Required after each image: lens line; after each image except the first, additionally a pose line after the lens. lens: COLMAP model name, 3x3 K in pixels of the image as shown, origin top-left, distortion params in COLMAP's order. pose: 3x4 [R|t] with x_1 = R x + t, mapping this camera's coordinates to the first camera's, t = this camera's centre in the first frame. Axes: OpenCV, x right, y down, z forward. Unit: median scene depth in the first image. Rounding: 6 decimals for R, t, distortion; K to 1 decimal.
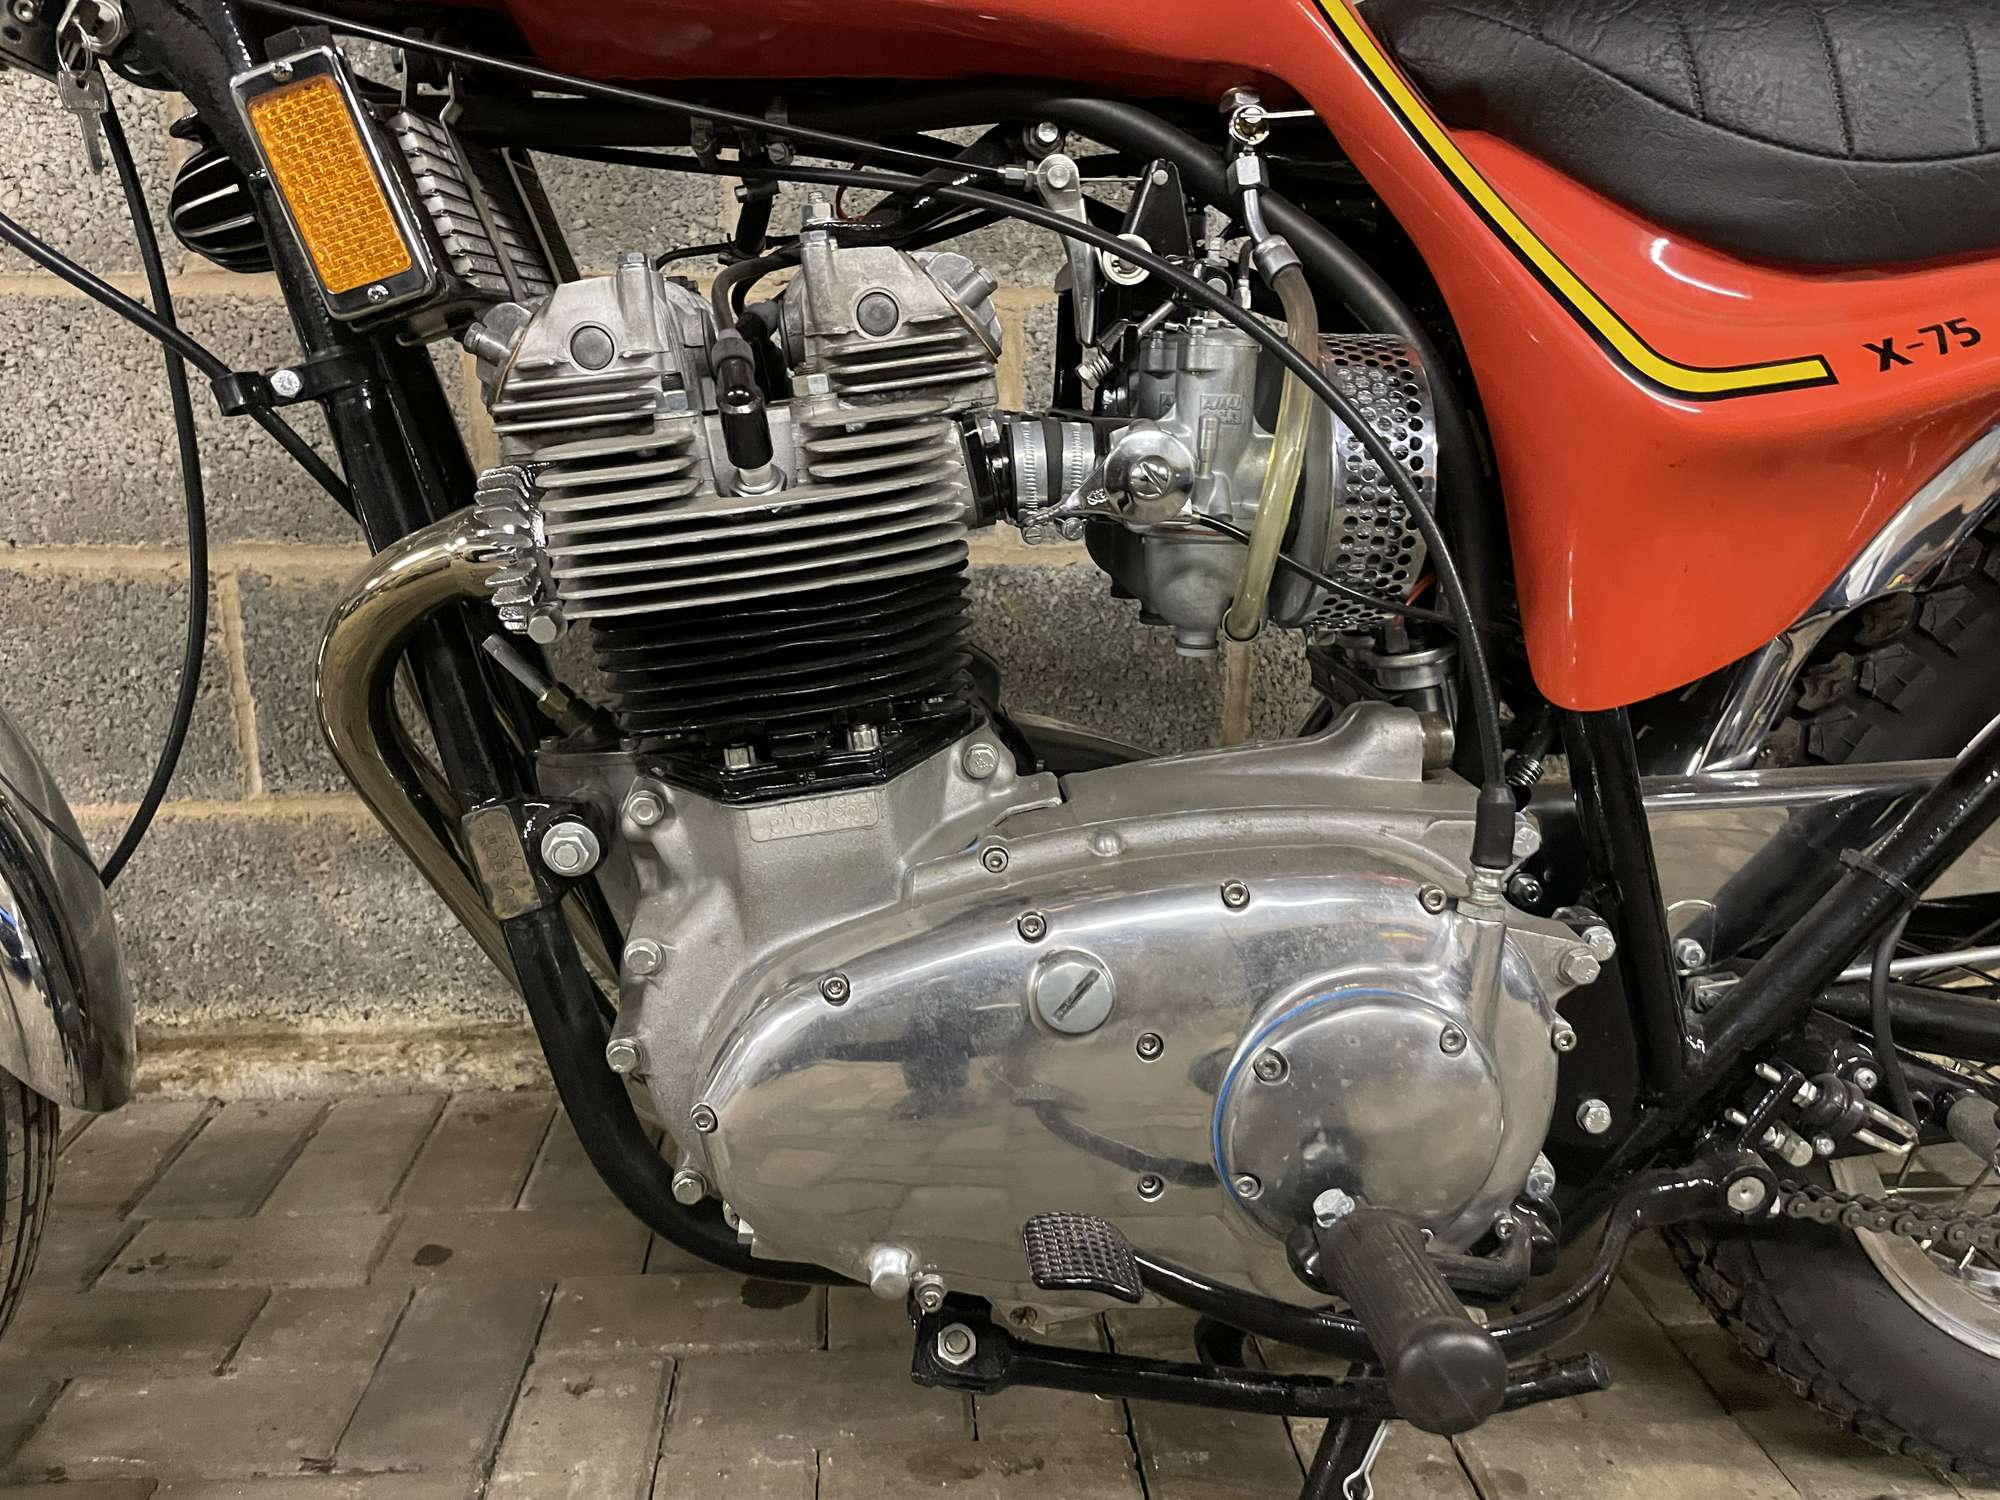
lens RADIAL K [[1533.6, 0, 1004.4], [0, 1533.6, 763.9], [0, 0, 1]] dist [0.078240, -0.120346]
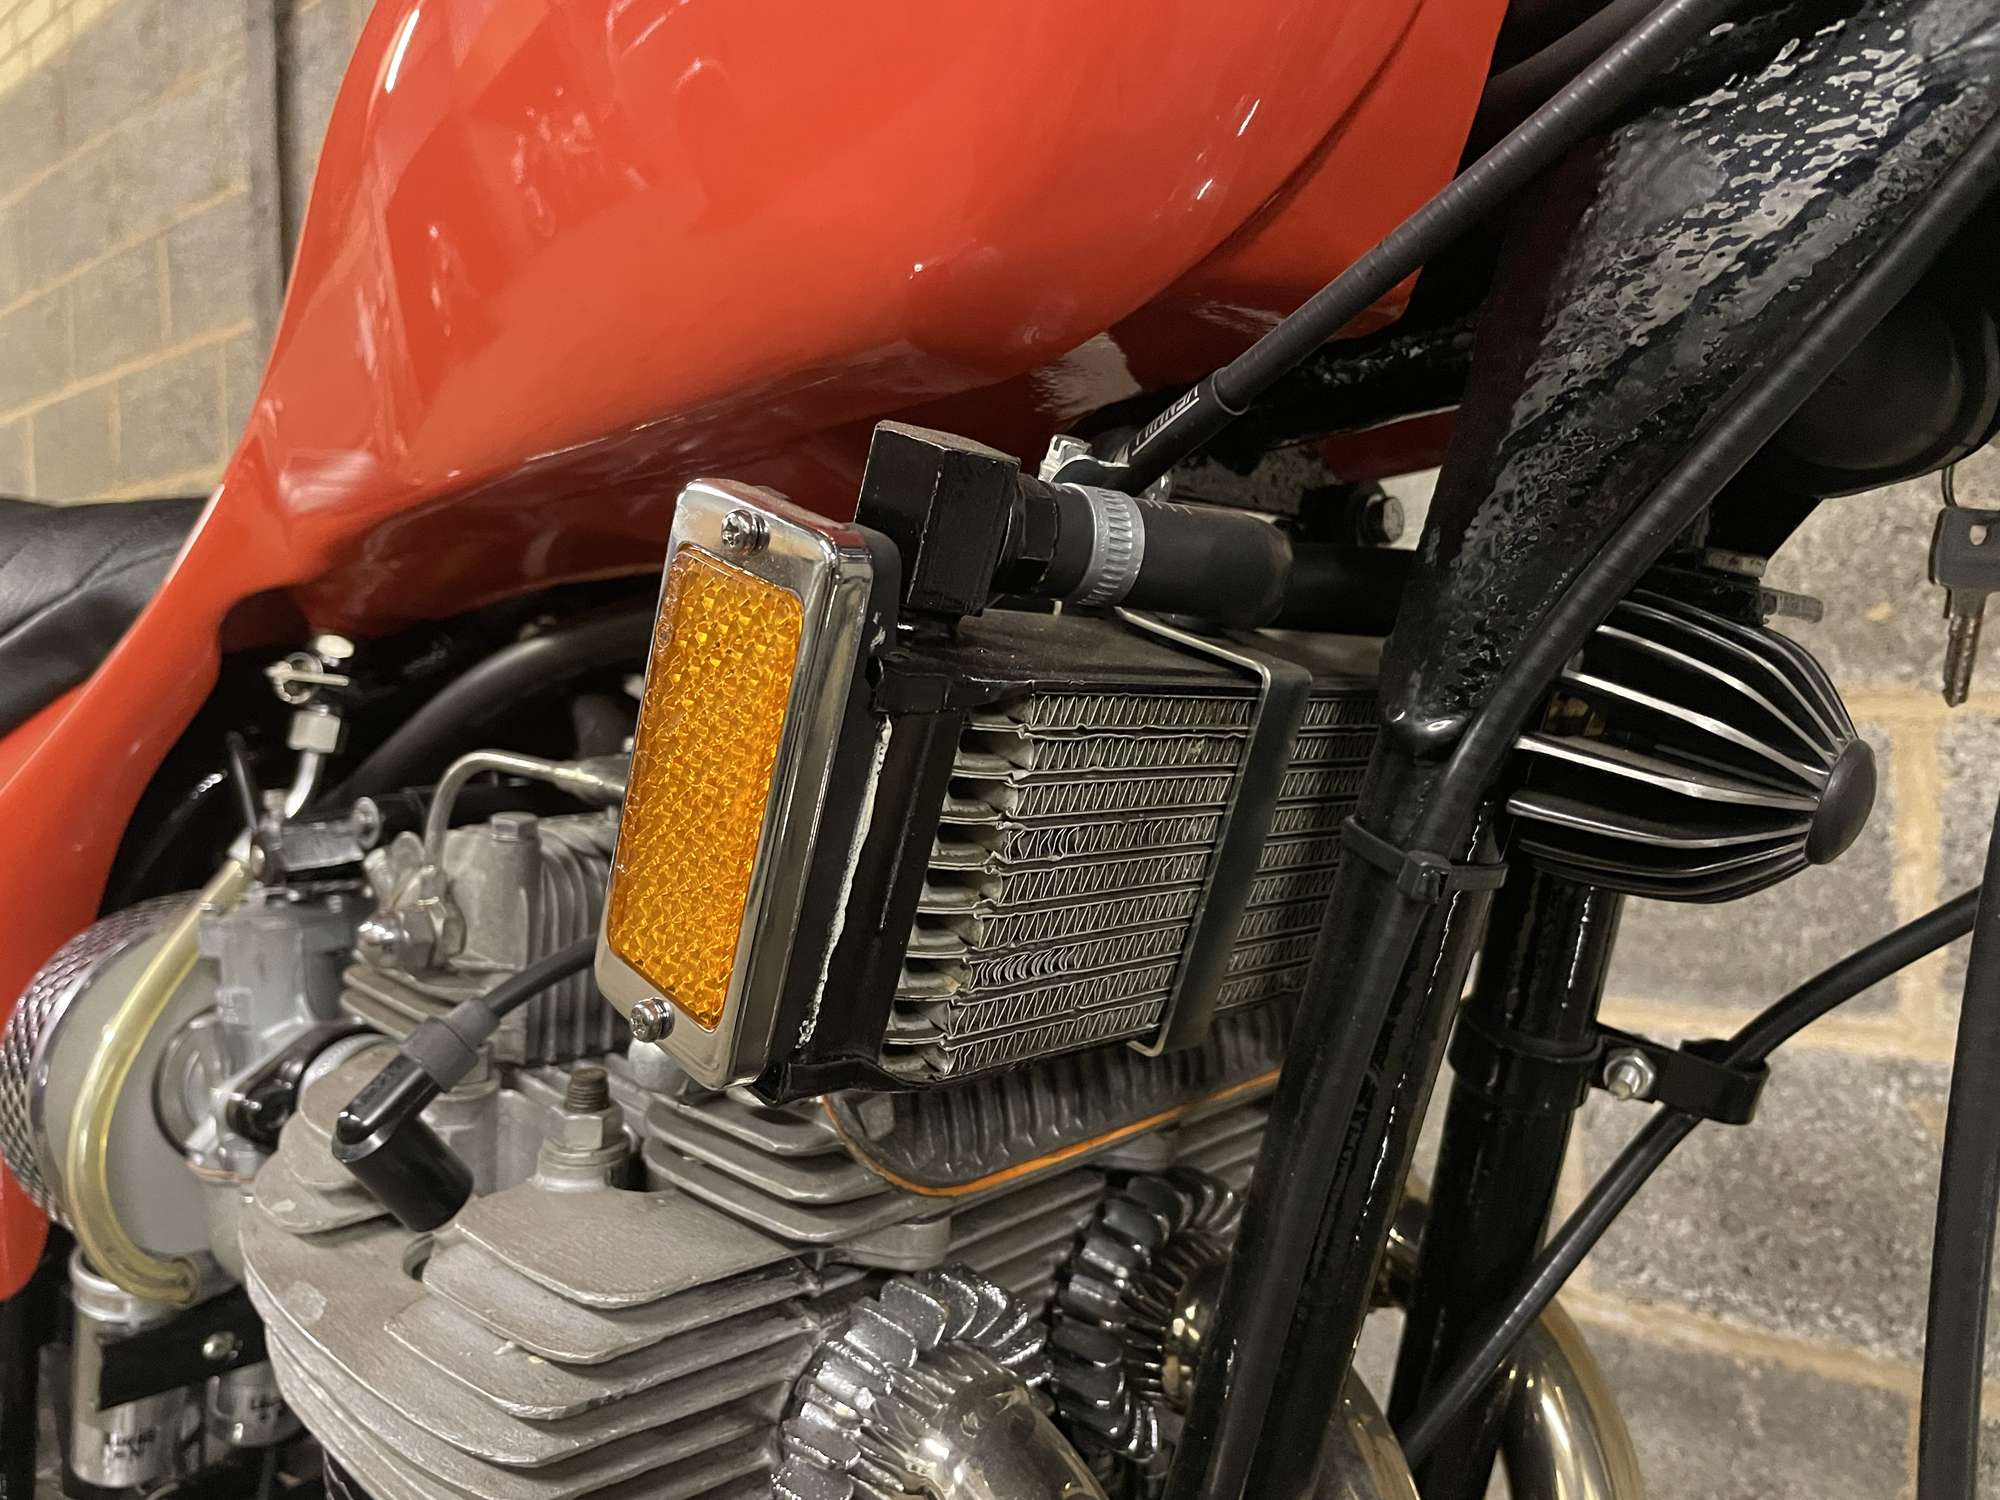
lens RADIAL K [[1533.6, 0, 976.5], [0, 1533.6, 740.0], [0, 0, 1]] dist [0.078240, -0.120346]
pose [[0.691615, -0.015825, -0.722093, 0.444884], [-0.142877, 0.977006, -0.158258, -0.193121], [0.707993, 0.212624, 0.673451, 0.322240]]
